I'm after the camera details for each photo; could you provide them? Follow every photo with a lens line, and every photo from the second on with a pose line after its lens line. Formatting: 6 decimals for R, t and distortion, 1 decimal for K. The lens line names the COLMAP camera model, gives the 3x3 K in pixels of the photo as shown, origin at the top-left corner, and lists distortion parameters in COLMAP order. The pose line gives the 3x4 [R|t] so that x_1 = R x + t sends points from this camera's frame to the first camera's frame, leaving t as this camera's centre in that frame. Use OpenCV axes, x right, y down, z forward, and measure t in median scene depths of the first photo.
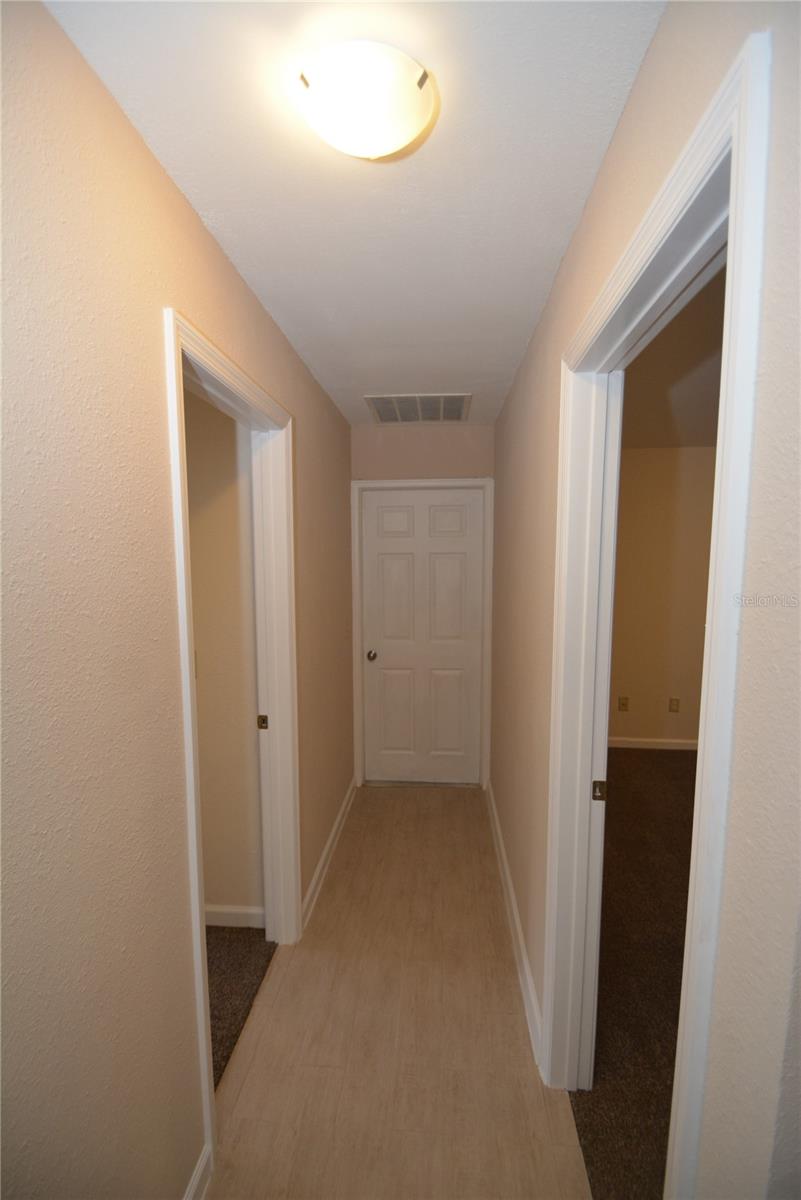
lens RADIAL K [[518.2, 0, 395.3], [0, 518.2, 612.1], [0, 0, 1]] dist [-0.001996, -0.000239]
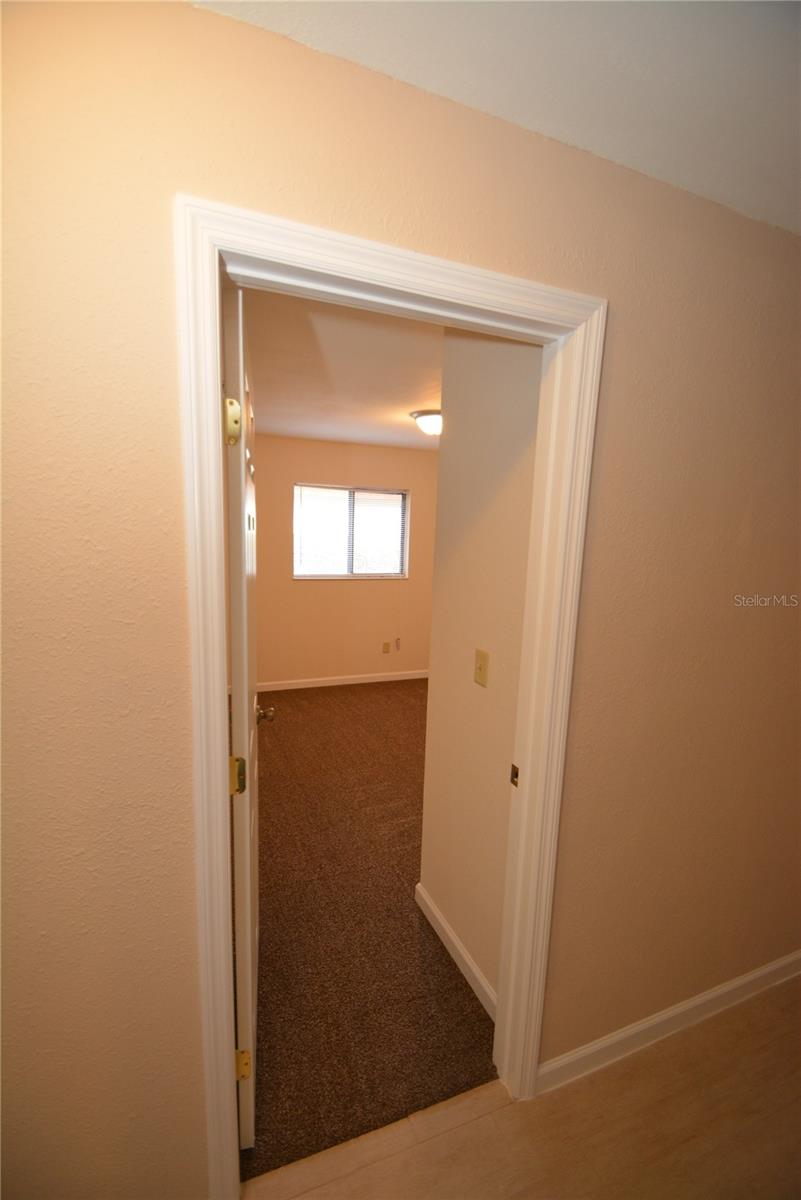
lens RADIAL K [[518.2, 0, 395.3], [0, 518.2, 612.1], [0, 0, 1]] dist [-0.001996, -0.000239]
pose [[0.461302, 0.158303, -0.873006, 0.451515], [-0.133012, 0.985173, 0.108358, -0.108242], [0.877216, 0.066134, 0.475519, 0.941153]]
